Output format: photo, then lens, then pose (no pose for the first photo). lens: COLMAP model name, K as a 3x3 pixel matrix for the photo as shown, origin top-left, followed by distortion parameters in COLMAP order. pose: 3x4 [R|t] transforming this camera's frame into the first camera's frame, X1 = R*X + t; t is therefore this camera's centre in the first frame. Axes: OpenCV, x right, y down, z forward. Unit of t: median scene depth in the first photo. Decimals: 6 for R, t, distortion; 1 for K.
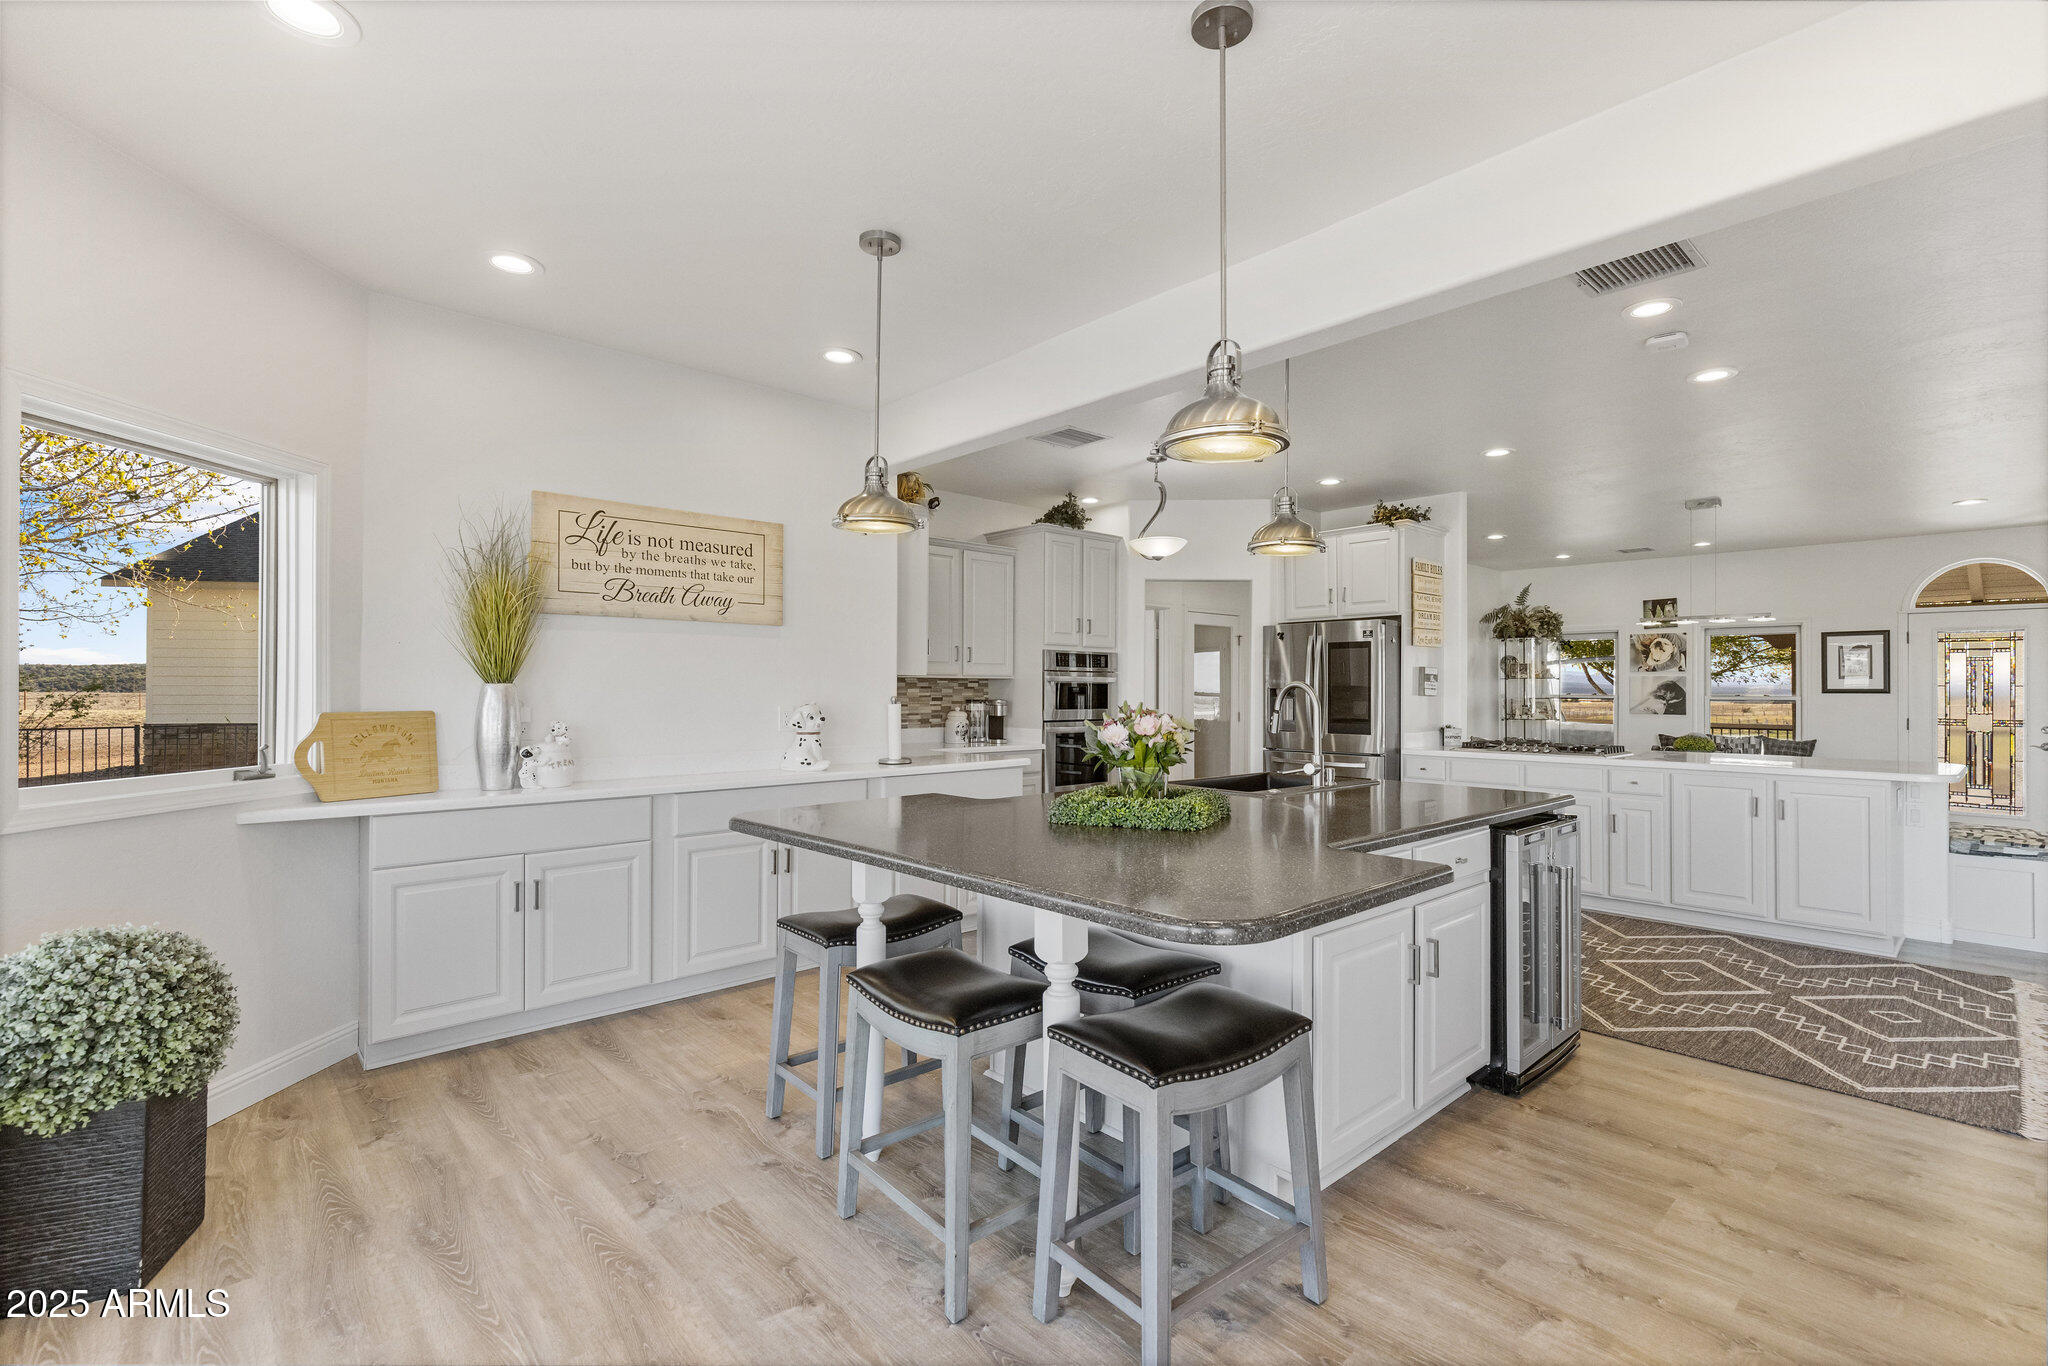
lens RADIAL K [[930.8, 0, 1027.5], [0, 930.8, 681.0], [0, 0, 1]] dist [0.002746, 0.000130]
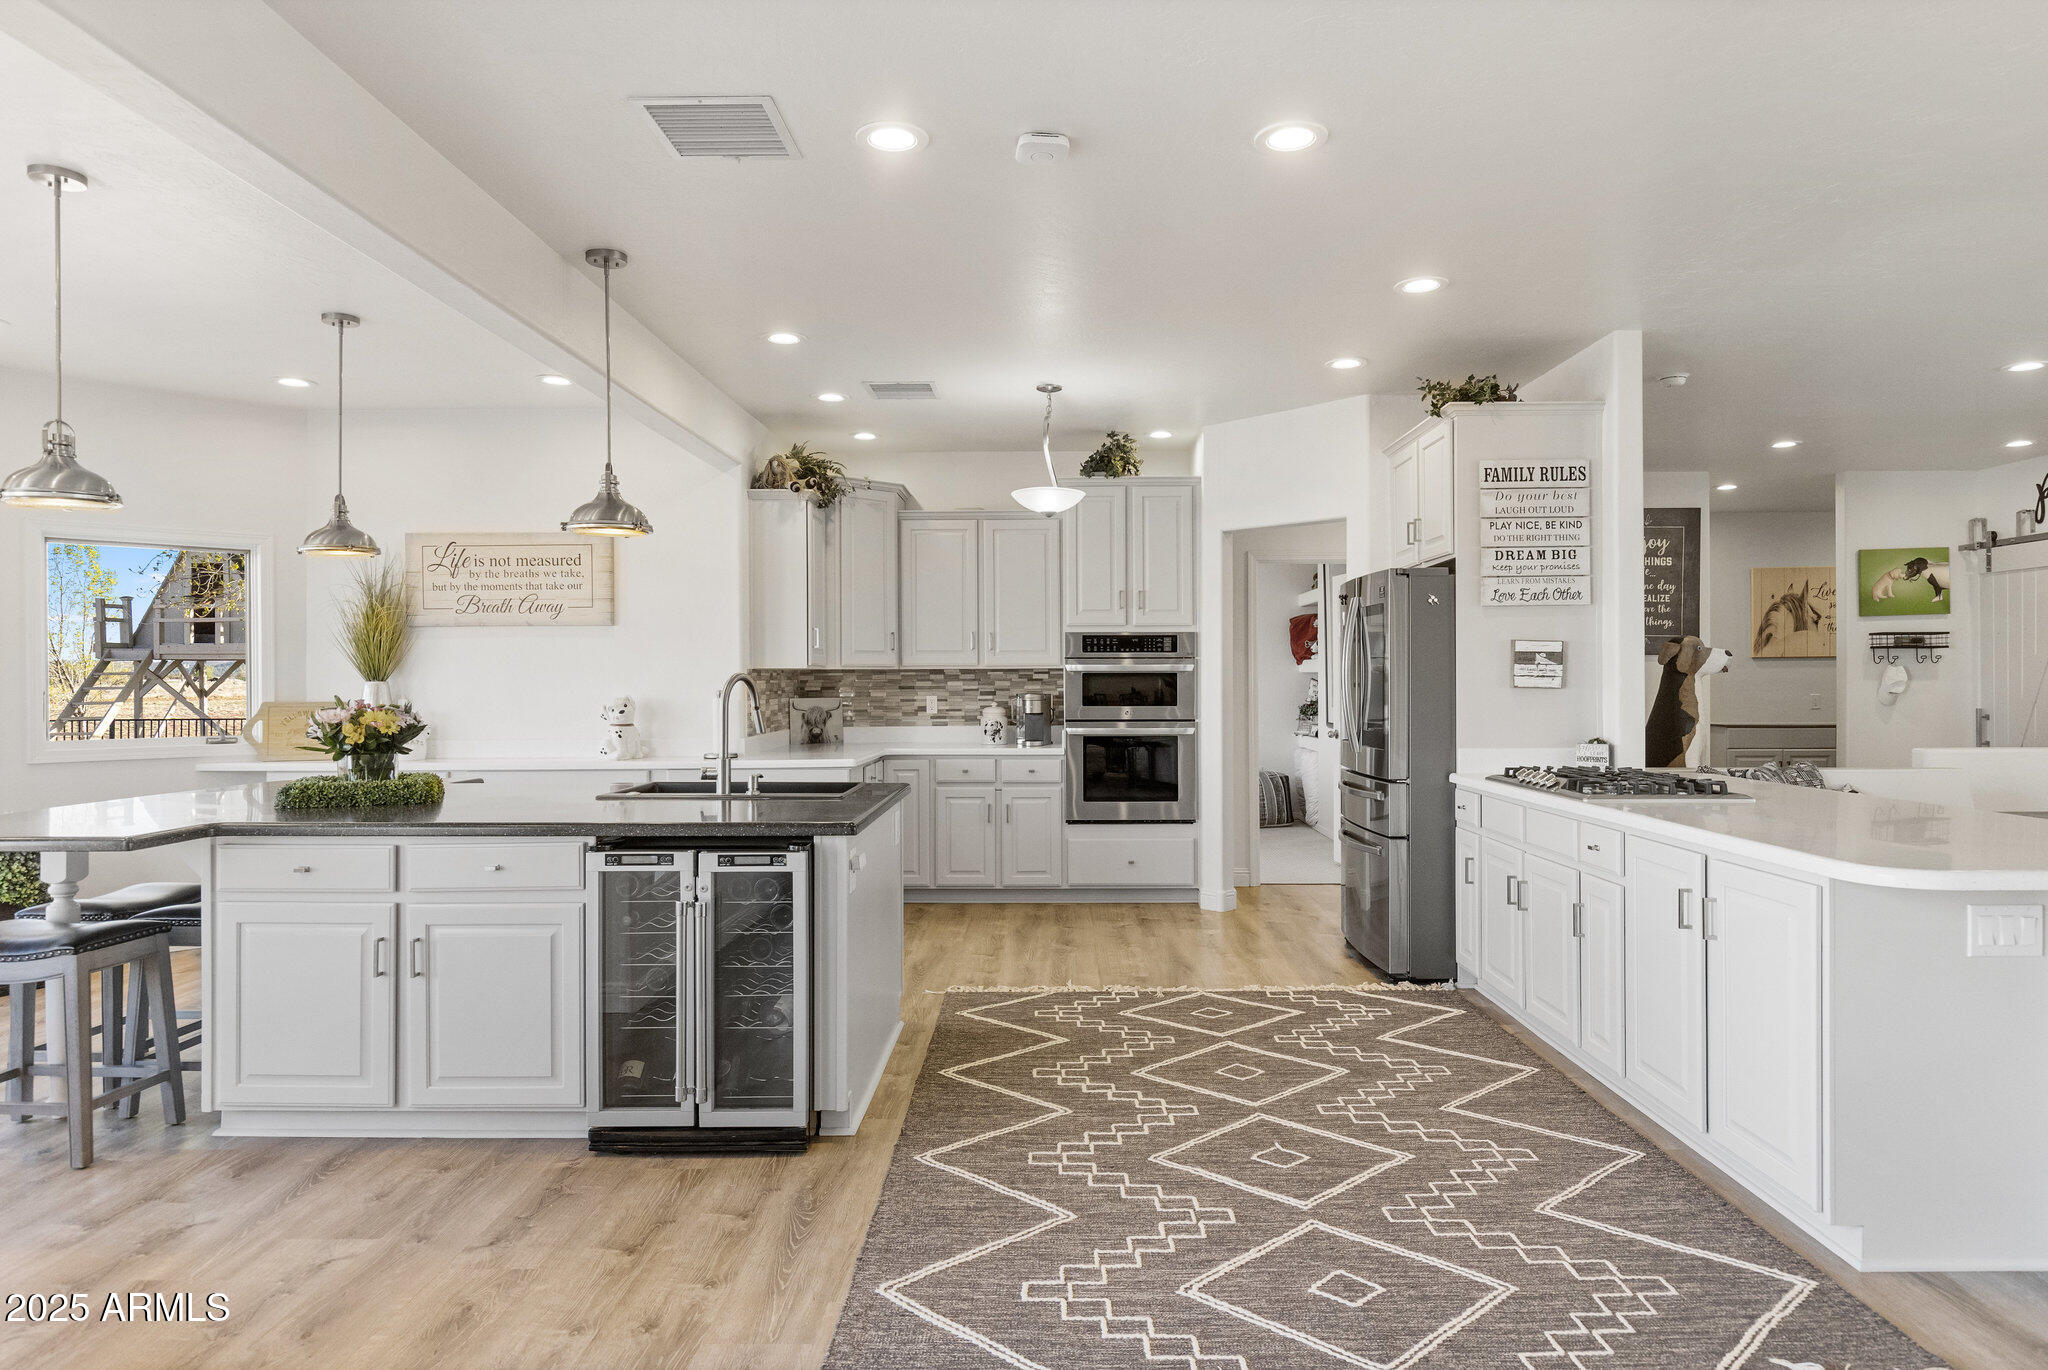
lens RADIAL K [[1197.8, 0, 1025.3], [0, 1197.8, 686.0], [0, 0, 1]] dist [-0.004256, -0.000516]
pose [[0.725545, -0.004675, -0.688158, 1.159521], [0.013677, 0.999877, 0.007627, 0.007845], [0.688038, -0.014946, 0.725520, 0.351363]]
